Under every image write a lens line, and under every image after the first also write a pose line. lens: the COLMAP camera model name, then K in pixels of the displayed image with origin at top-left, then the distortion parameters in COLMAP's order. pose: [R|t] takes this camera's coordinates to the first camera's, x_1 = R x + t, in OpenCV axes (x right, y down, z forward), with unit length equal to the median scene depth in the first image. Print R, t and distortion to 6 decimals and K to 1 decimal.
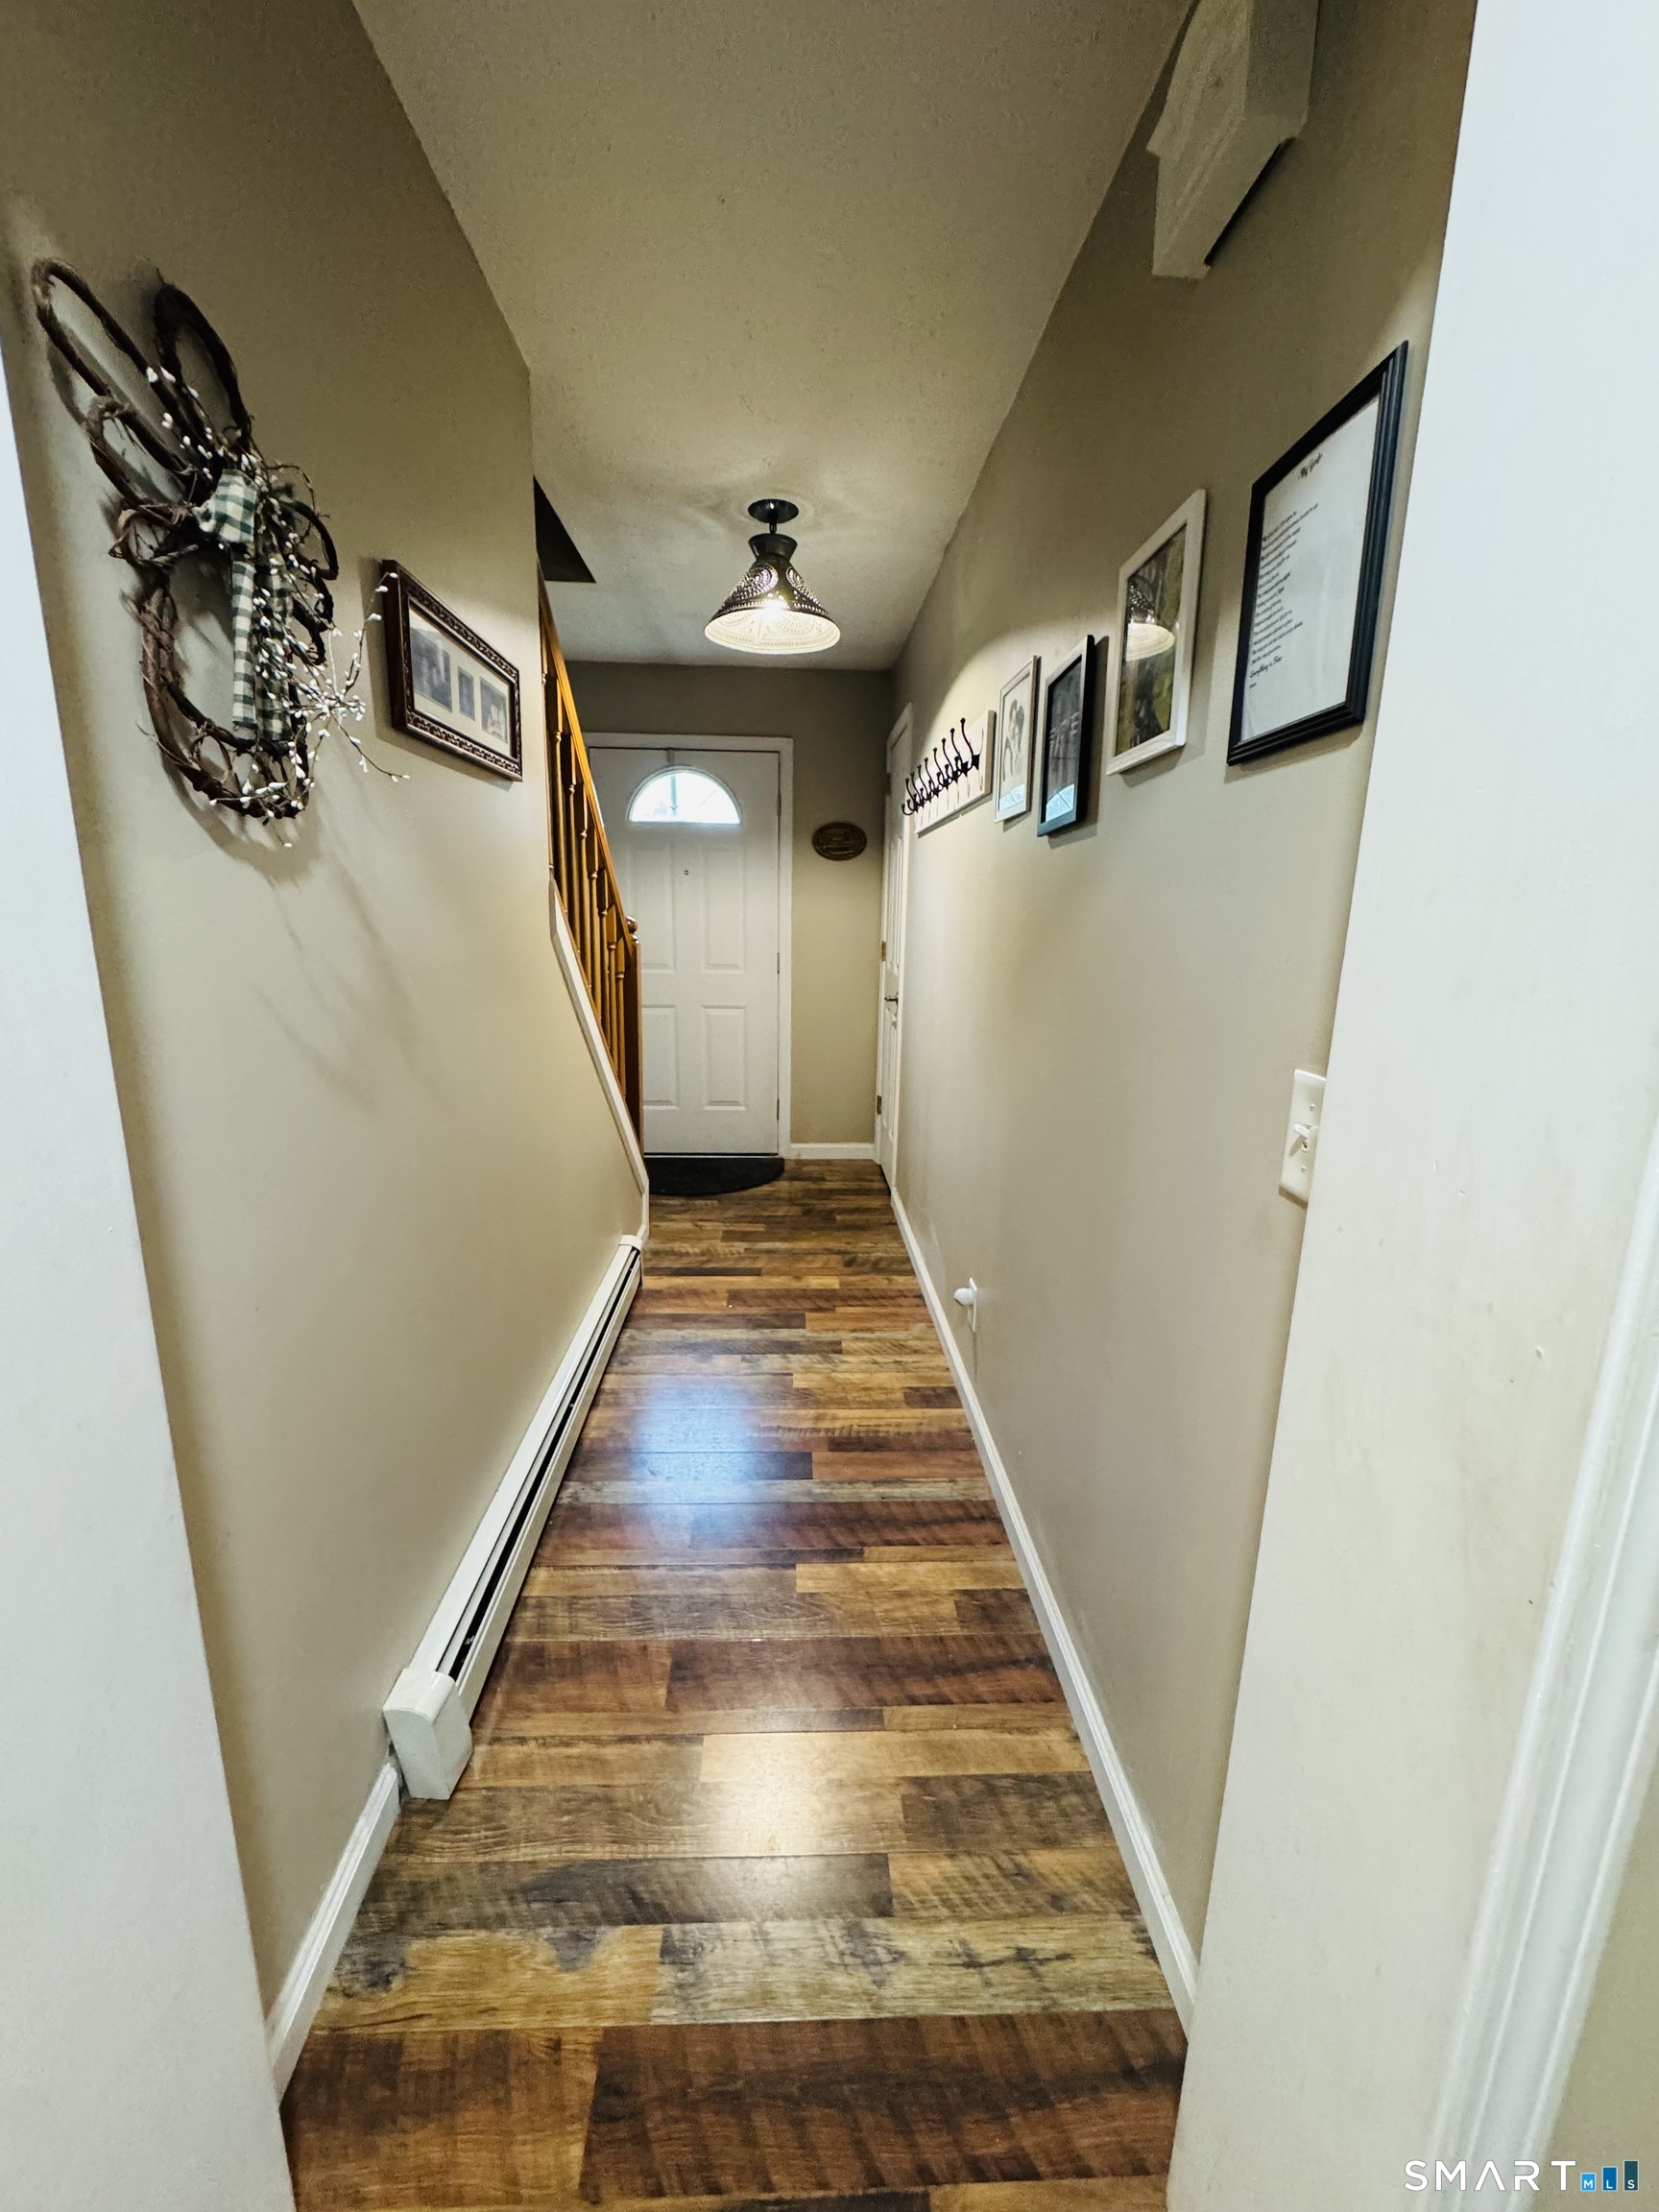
lens RADIAL K [[877.0, 0, 825.8], [0, 877.0, 1101.0], [0, 0, 1]] dist [-0.003672, -0.000542]
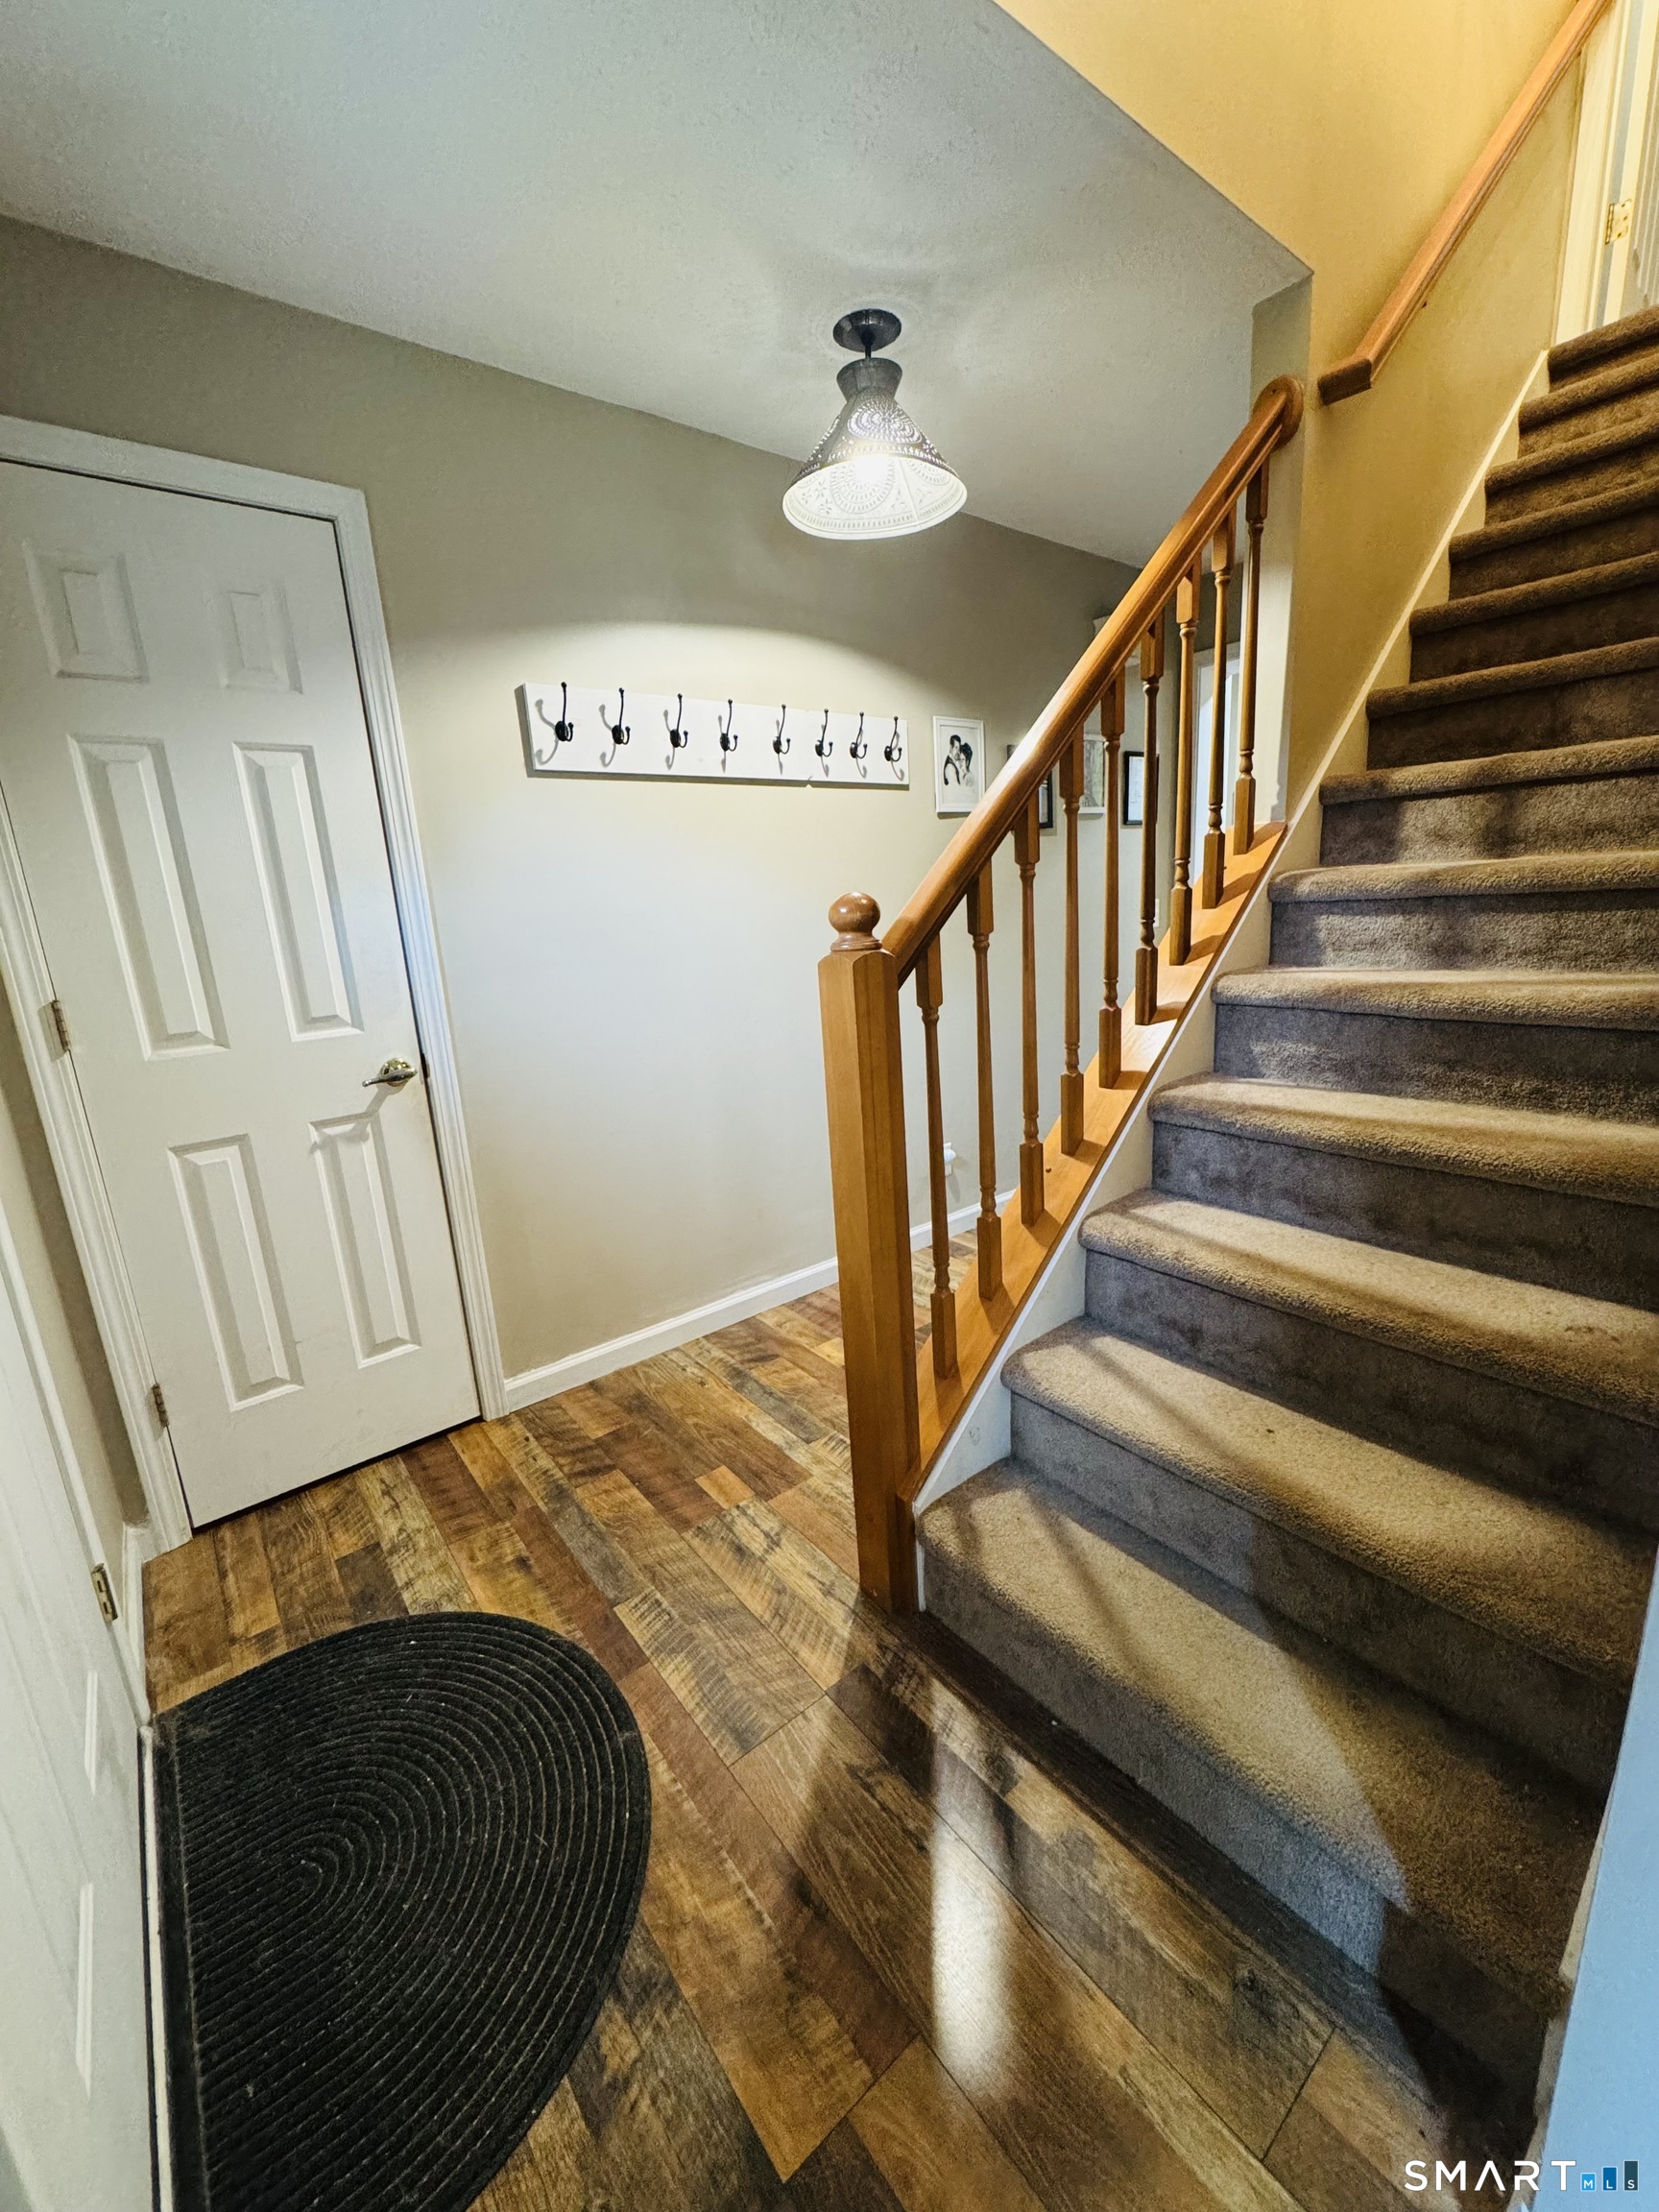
lens RADIAL K [[877.0, 0, 834.9], [0, 877.0, 1098.6], [0, 0, 1]] dist [-0.003672, -0.000542]
pose [[-0.594974, -0.169164, 0.785741, -0.501493], [0.213731, 0.909103, 0.357563, -0.243007], [-0.774806, 0.380678, -0.504737, 1.120993]]
